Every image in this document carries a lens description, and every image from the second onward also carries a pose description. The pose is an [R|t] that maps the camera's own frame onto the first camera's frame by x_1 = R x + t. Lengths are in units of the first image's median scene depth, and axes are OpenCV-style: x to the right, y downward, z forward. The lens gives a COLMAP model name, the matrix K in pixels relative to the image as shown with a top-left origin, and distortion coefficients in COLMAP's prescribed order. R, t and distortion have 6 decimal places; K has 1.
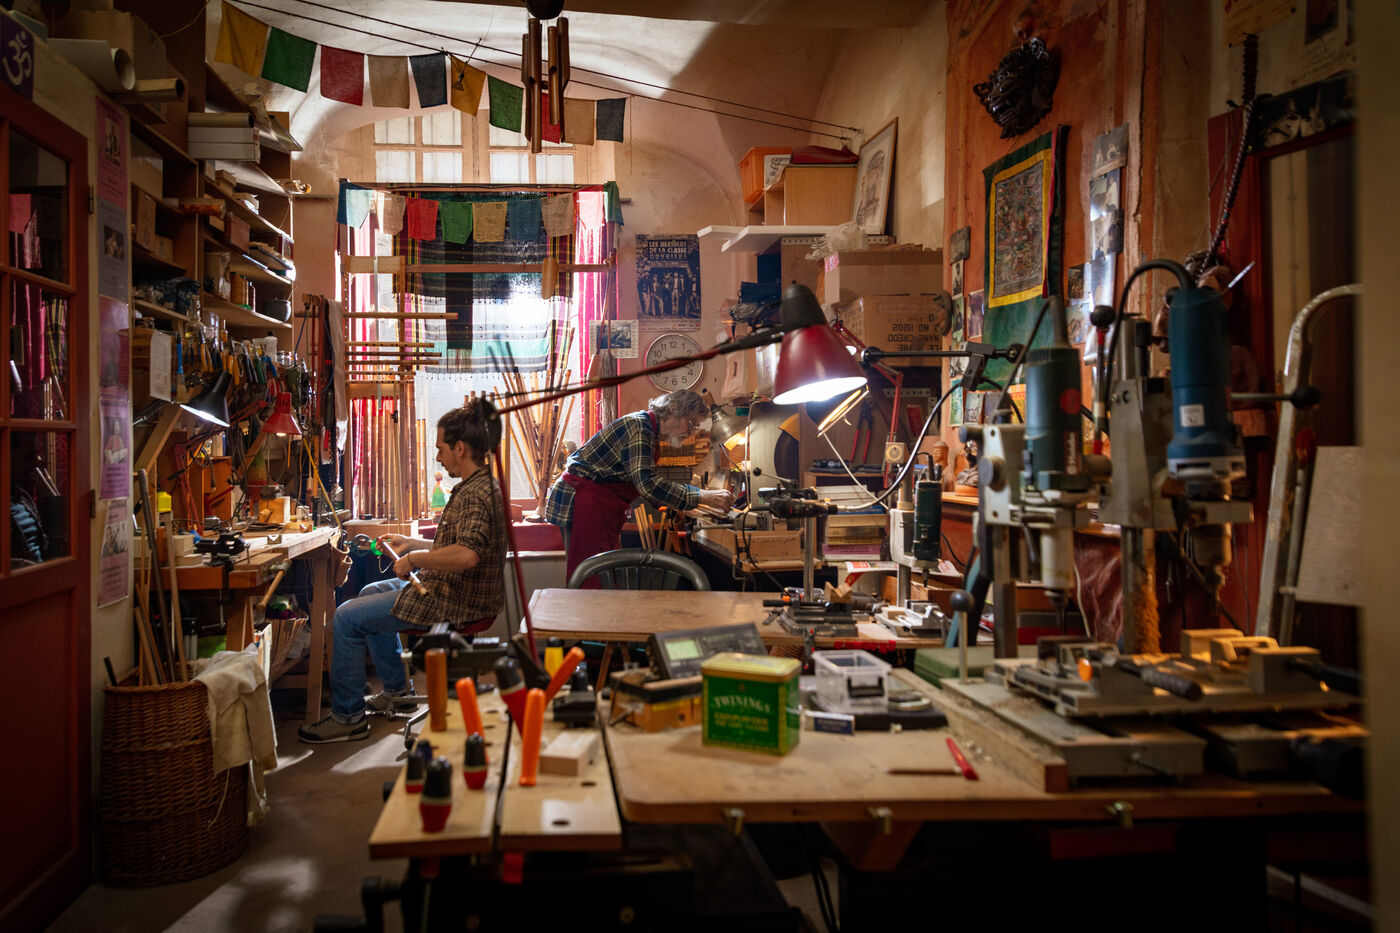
lens RADIAL K [[943.2, 0, 593.0], [0, 943.2, 435.2], [0, 0, 1]] dist [0.007996, 0.001852]
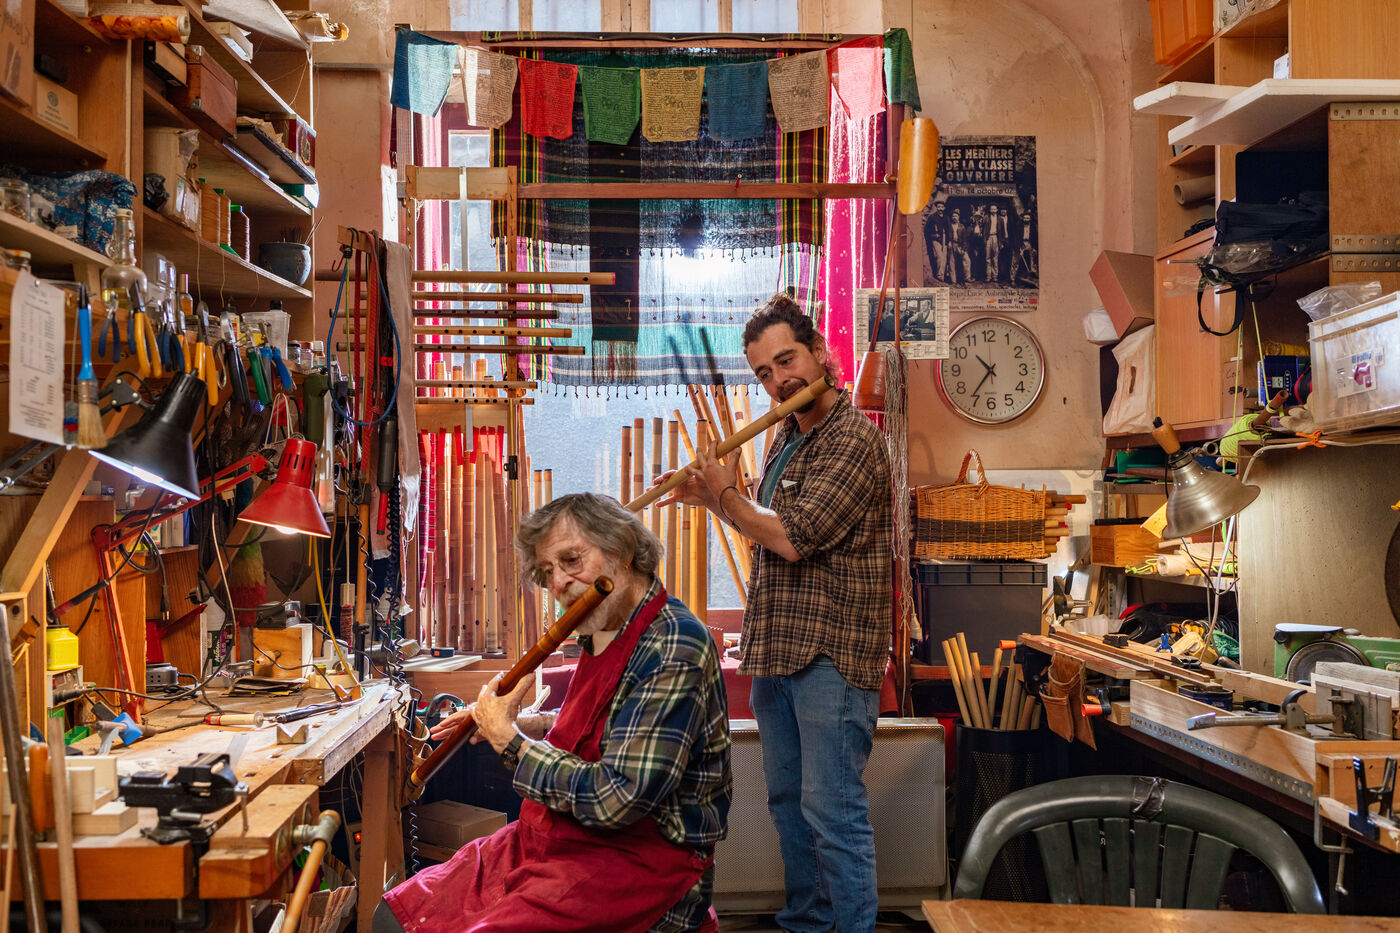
lens RADIAL K [[1327.8, 0, 647.4], [0, 1327.8, 508.3], [0, 0, 1]] dist [-0.001353, -0.003105]
pose [[0.999278, 0.007609, -0.037235, -0.096329], [-0.006778, 0.999727, 0.022381, -0.013061], [0.037395, -0.022112, 0.999056, 0.245581]]
